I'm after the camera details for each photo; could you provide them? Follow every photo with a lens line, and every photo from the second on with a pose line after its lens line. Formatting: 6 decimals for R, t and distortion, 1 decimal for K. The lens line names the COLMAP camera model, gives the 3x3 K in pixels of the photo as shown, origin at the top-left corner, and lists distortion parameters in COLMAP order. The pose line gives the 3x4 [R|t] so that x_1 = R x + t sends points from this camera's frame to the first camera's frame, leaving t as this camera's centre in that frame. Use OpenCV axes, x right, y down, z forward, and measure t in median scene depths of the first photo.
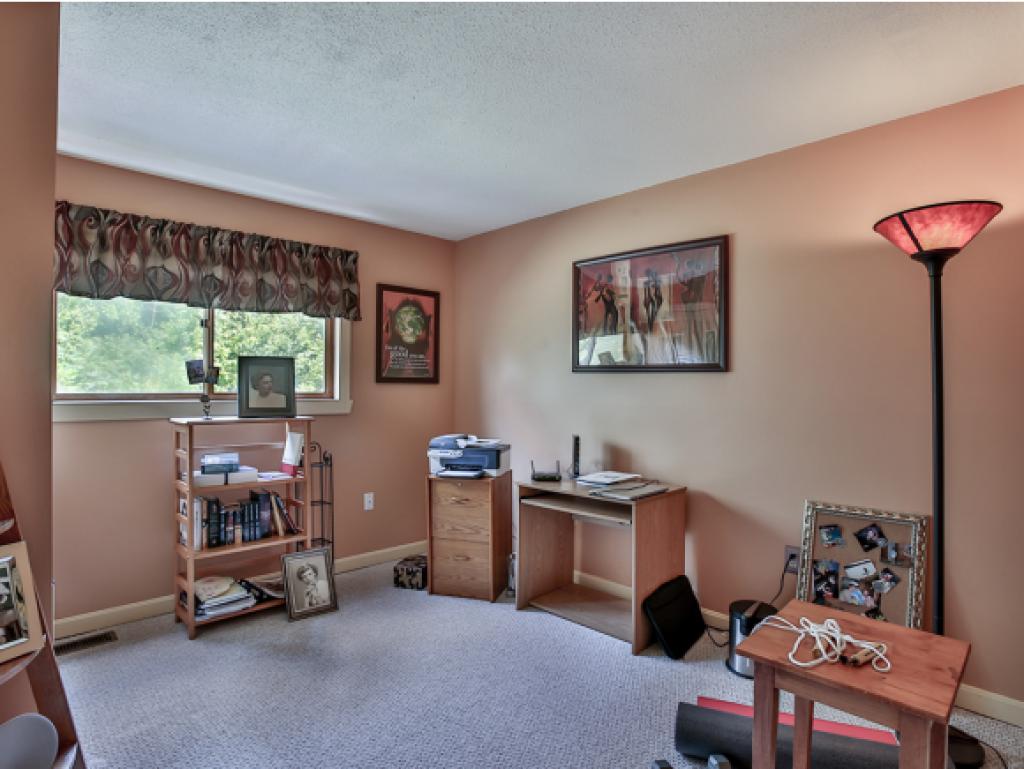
lens RADIAL K [[559.2, 0, 513.1], [0, 559.2, 388.3], [0, 0, 1]] dist [-0.004433, 0.008047]
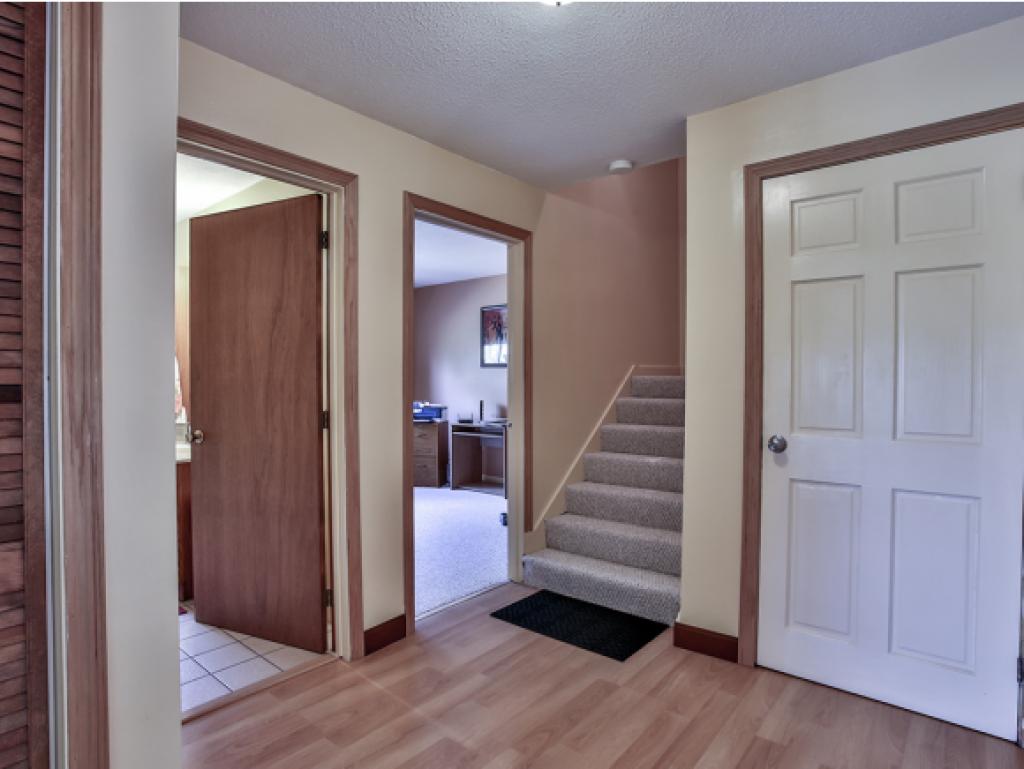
lens RADIAL K [[559.2, 0, 513.7], [0, 559.2, 385.7], [0, 0, 1]] dist [-0.004433, 0.008047]
pose [[0.991907, -0.006556, 0.126799, -0.021753], [0.005587, 0.999952, 0.007995, 0.019072], [-0.126845, -0.007222, 0.991896, -0.926031]]
